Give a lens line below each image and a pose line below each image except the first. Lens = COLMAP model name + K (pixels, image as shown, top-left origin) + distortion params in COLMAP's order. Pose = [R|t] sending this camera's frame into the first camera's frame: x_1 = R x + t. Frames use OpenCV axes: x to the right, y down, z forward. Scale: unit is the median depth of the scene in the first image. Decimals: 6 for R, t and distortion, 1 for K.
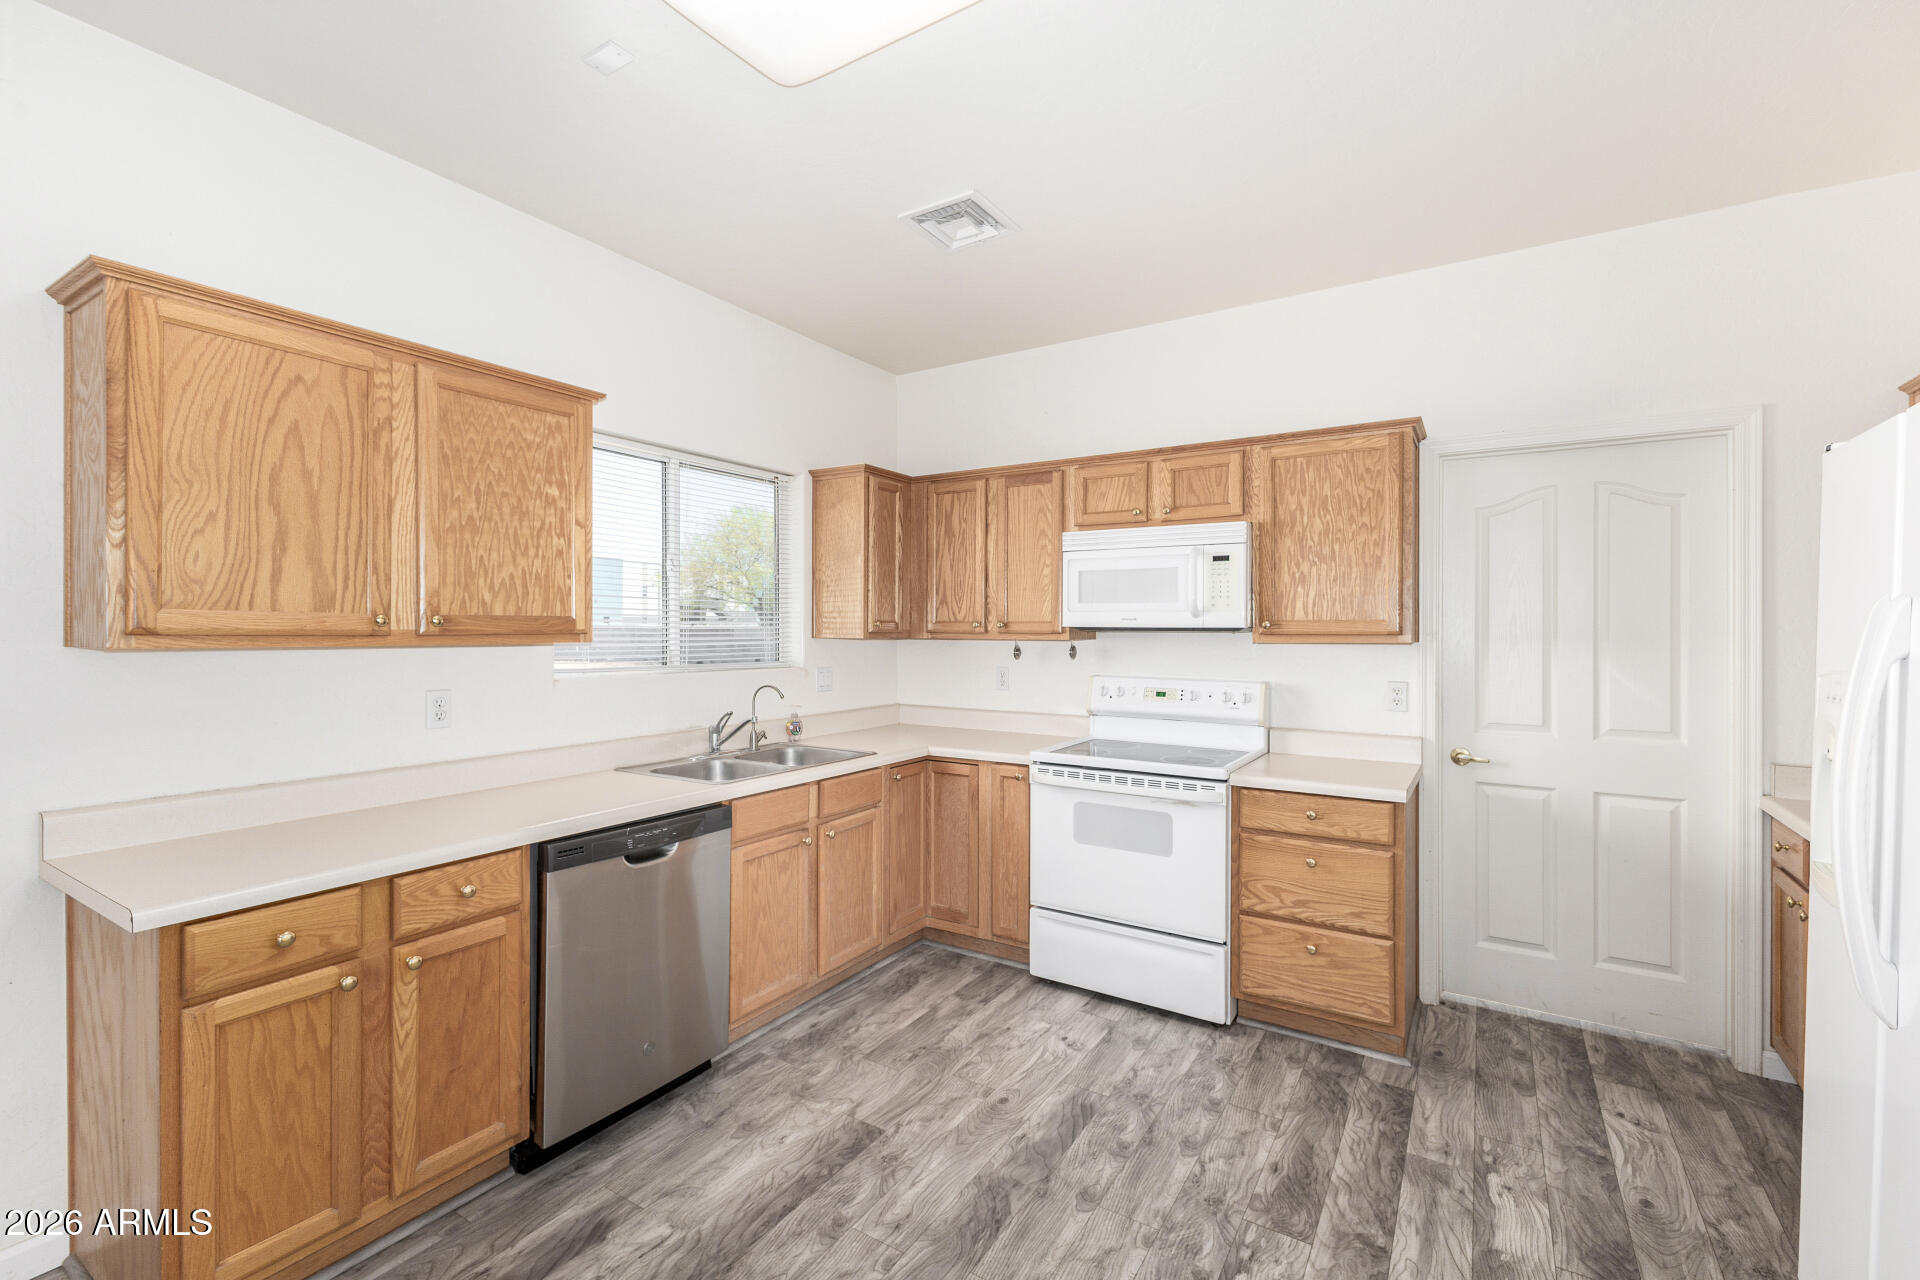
lens RADIAL K [[832.0, 0, 952.8], [0, 832.0, 636.9], [0, 0, 1]] dist [0.017143, -0.007558]
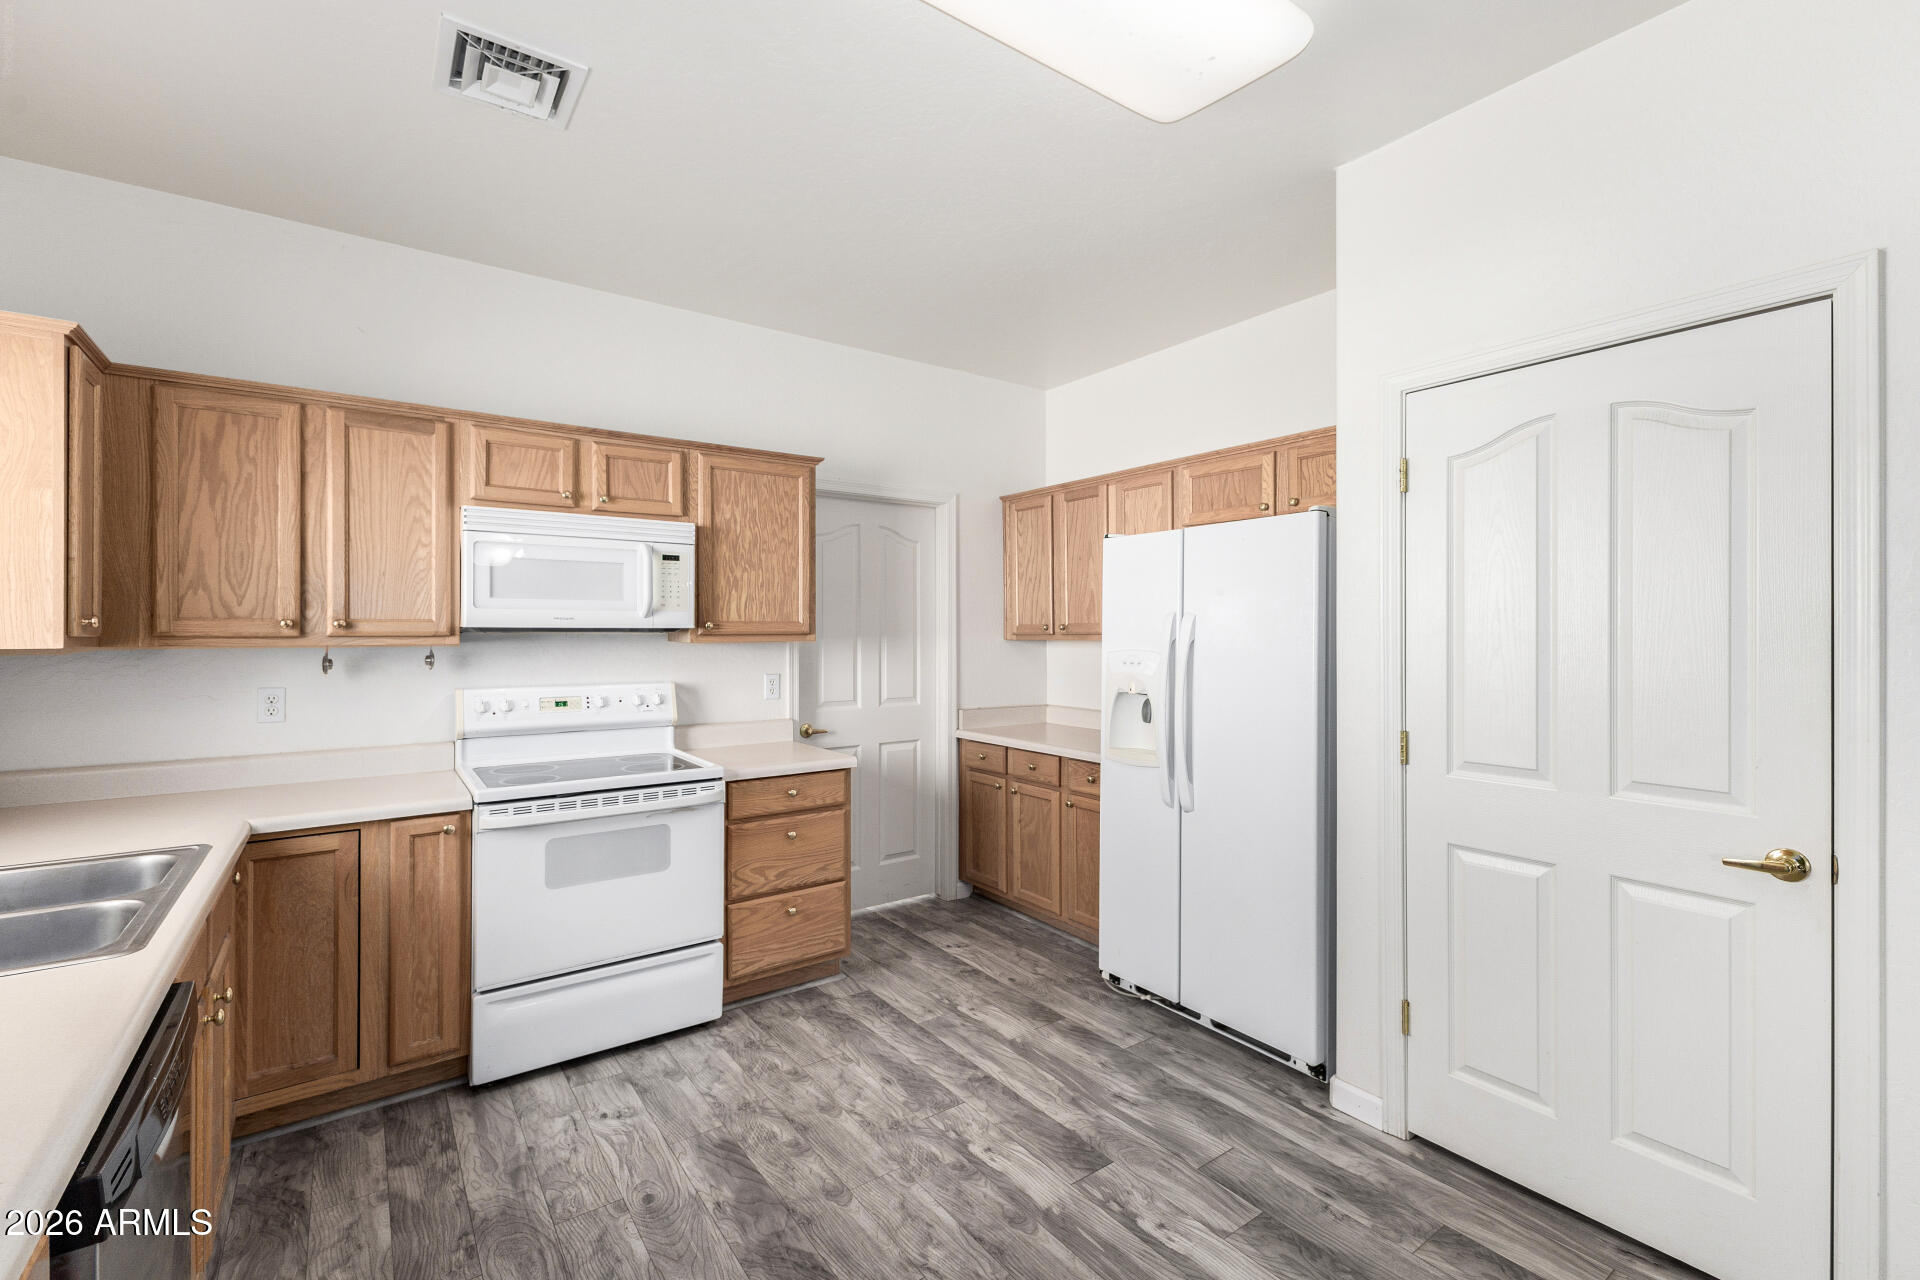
lens RADIAL K [[832.0, 0, 980.2], [0, 832.0, 632.8], [0, 0, 1]] dist [0.017143, -0.007558]
pose [[0.360687, -0.005149, 0.932673, -0.500279], [0.010201, 0.999947, 0.001575, -0.003689], [-0.932631, 0.008946, 0.360721, 0.327246]]
